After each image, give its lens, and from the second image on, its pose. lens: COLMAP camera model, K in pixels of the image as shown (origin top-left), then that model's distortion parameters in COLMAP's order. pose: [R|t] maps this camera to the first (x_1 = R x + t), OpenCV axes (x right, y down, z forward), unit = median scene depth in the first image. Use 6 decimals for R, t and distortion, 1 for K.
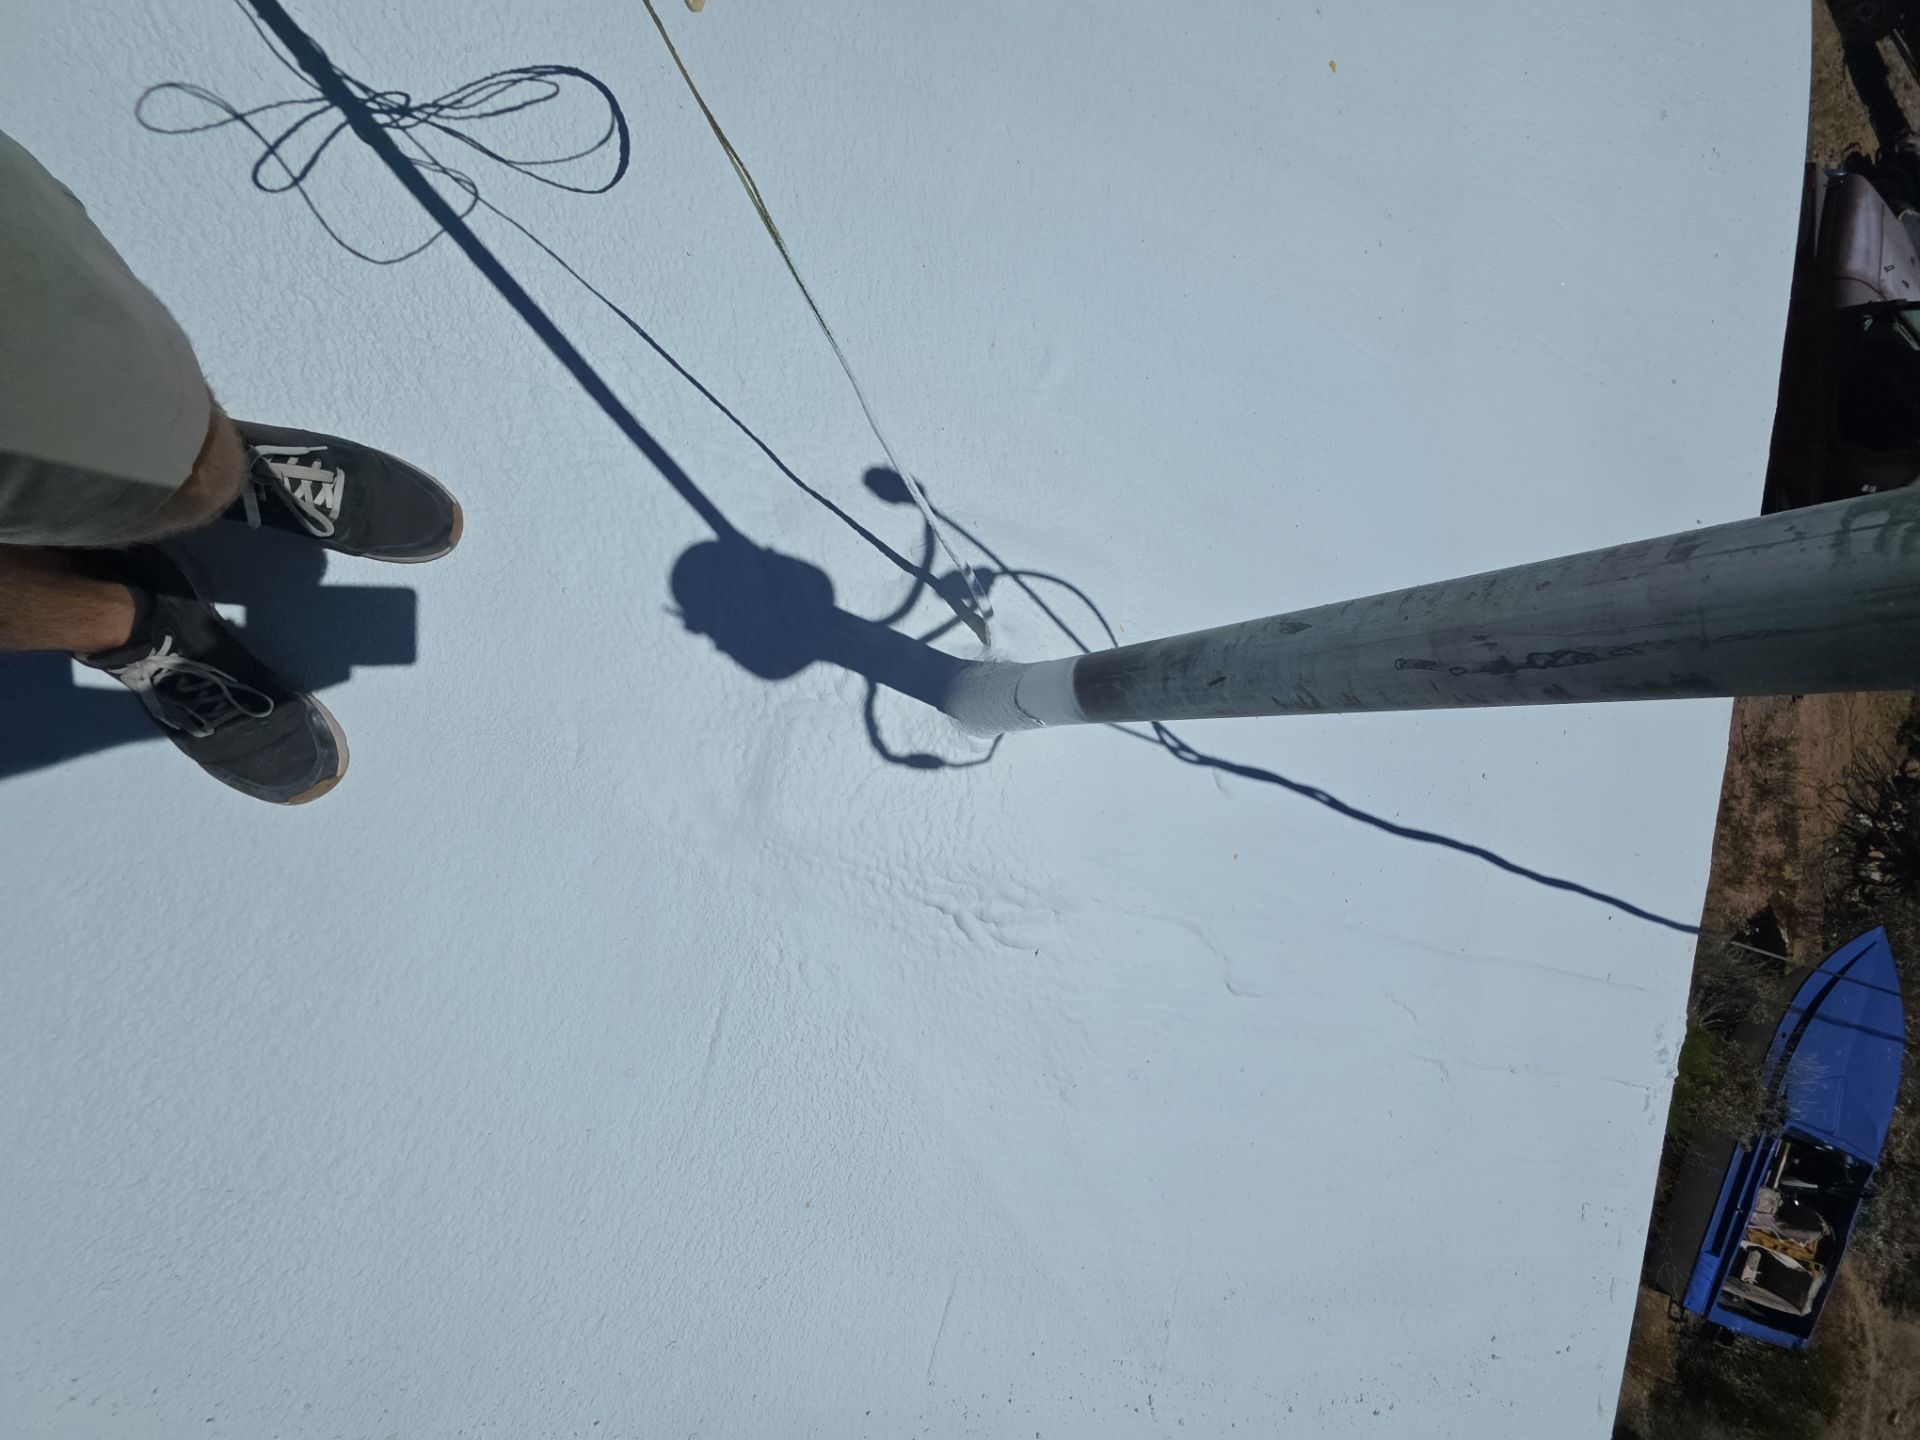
lens RADIAL K [[758.0, 0, 963.7], [0, 758.0, 715.9], [0, 0, 1]] dist [0.019270, -0.011035]
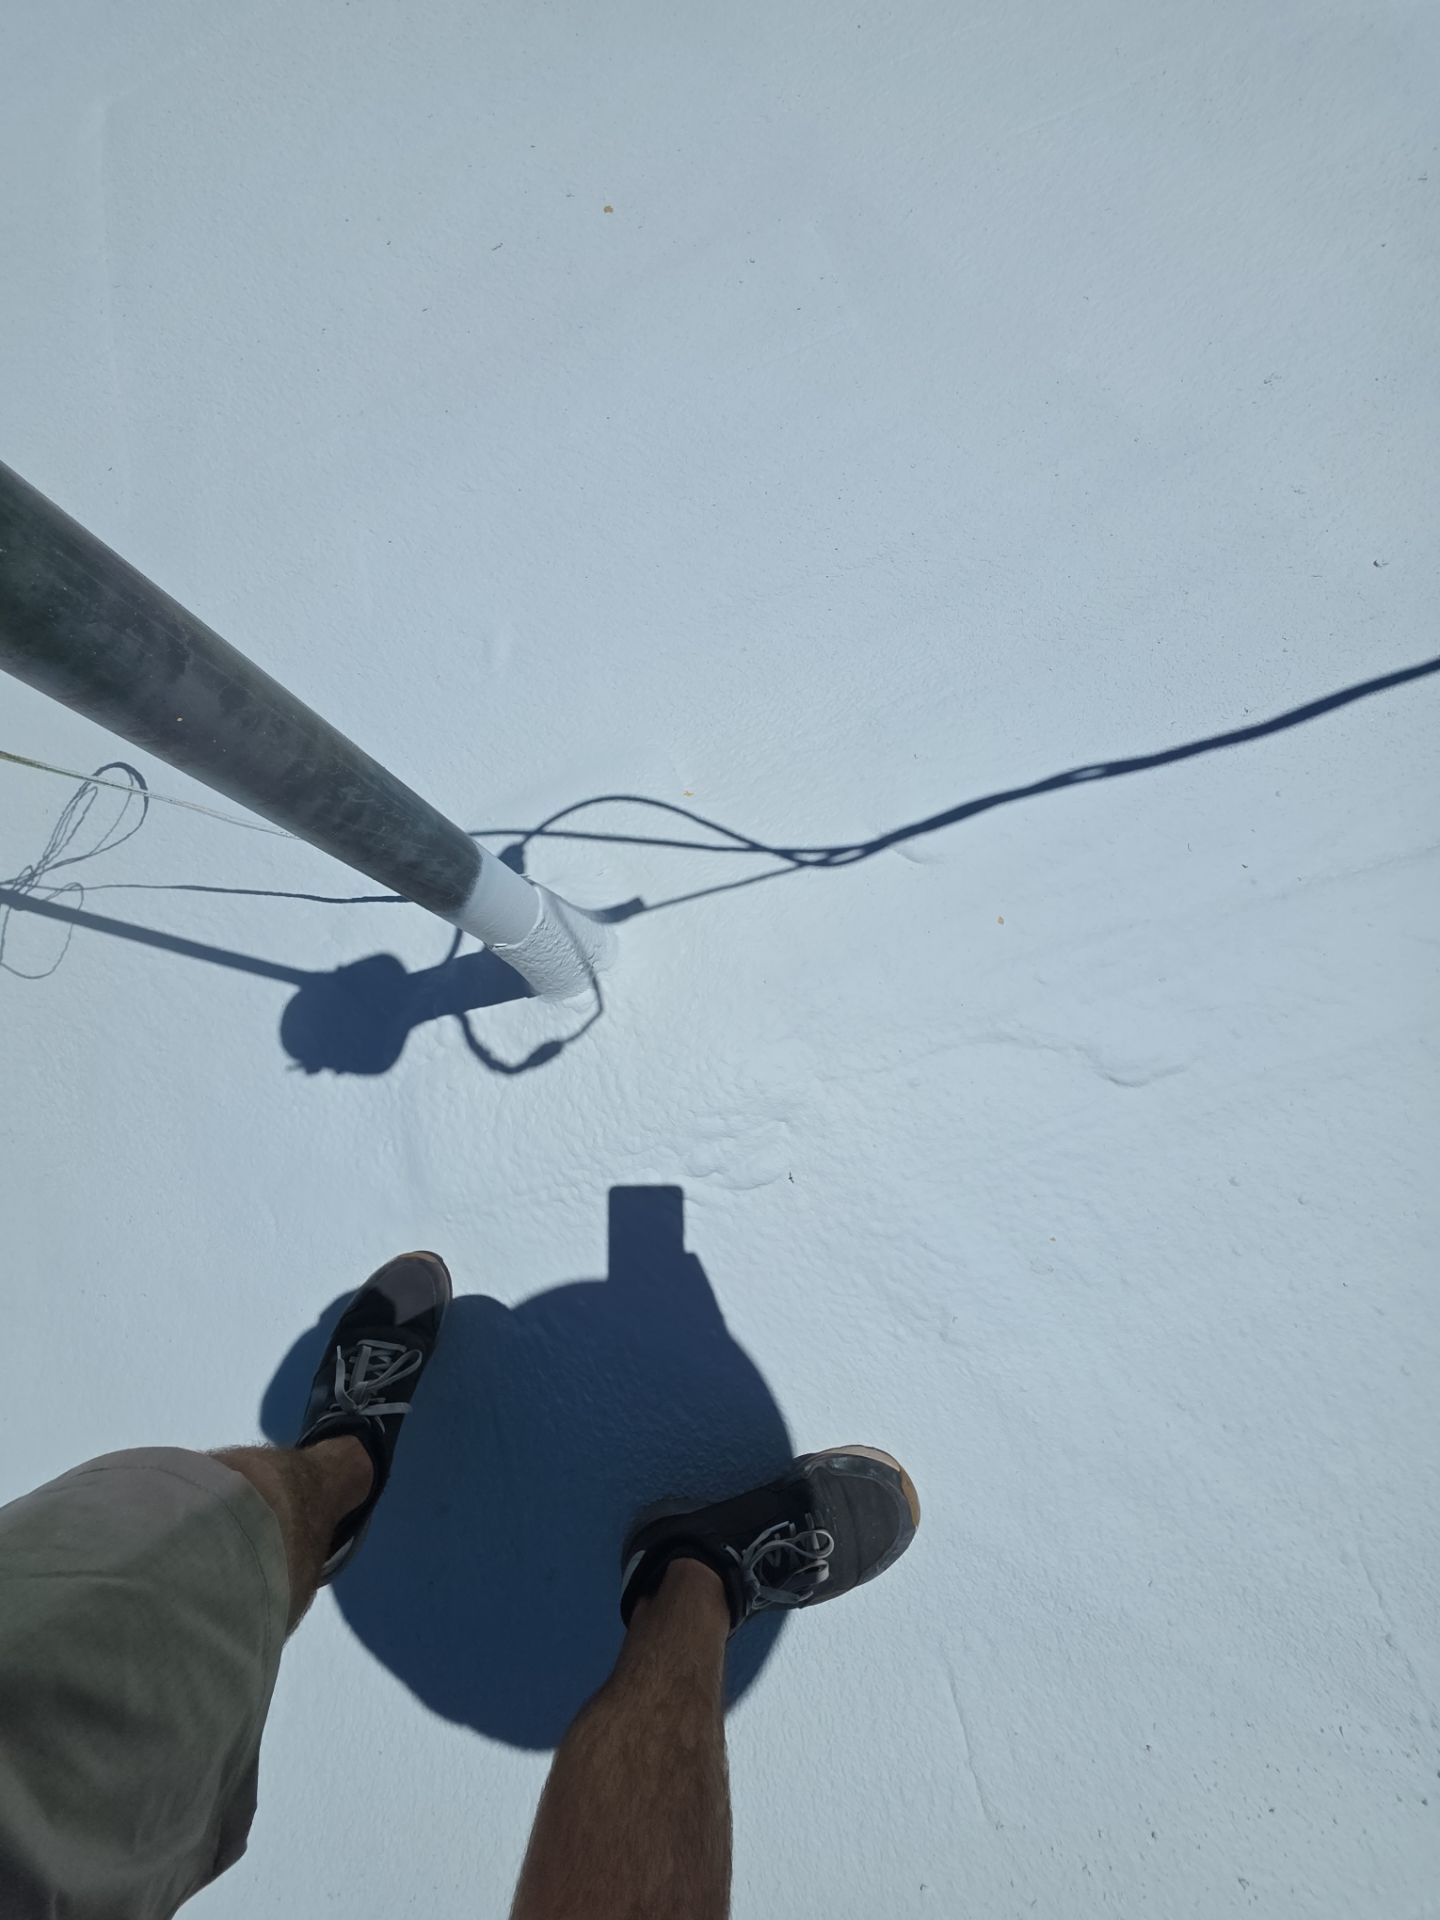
lens RADIAL K [[758.0, 0, 740.1], [0, 758.0, 954.6], [0, 0, 1]] dist [0.019270, -0.011035]
pose [[0.701673, -0.600419, -0.383605, 0.547140], [0.523784, 0.799670, -0.293562, 0.365279], [0.483018, 0.005058, 0.875596, 0.326201]]
